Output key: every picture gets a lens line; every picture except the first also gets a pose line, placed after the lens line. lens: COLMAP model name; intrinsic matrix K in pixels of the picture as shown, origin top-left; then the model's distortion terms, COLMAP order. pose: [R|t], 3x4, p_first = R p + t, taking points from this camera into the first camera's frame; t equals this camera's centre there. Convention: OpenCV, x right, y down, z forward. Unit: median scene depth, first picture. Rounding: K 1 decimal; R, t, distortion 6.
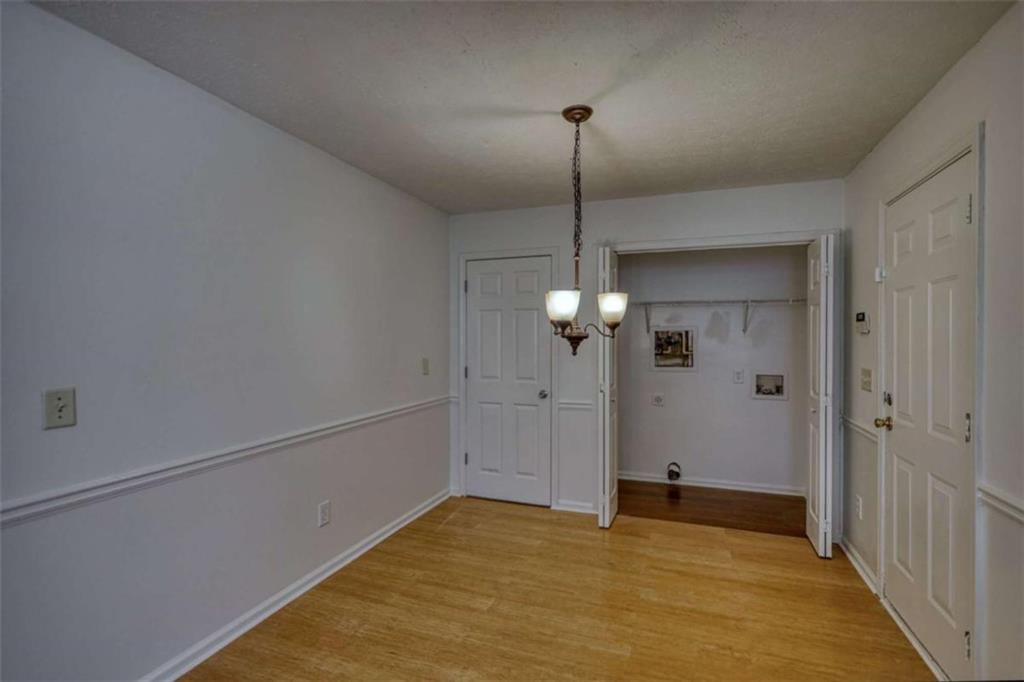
lens RADIAL K [[486.1, 0, 514.6], [0, 486.1, 344.2], [0, 0, 1]] dist [0.000669, -0.000249]
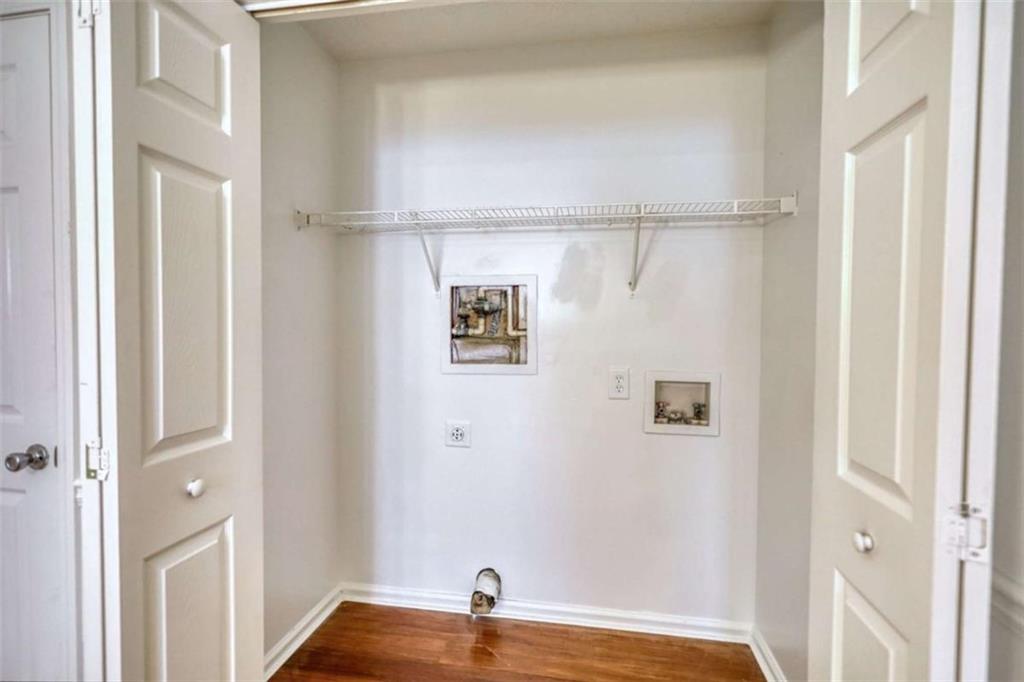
lens RADIAL K [[486.1, 0, 514.6], [0, 486.1, 344.2], [0, 0, 1]] dist [0.000669, -0.000249]
pose [[0.982207, 0.001464, 0.187796, 0.266113], [-0.006219, 0.999675, 0.024734, 0.016653], [-0.187699, -0.025462, 0.981897, 0.546039]]
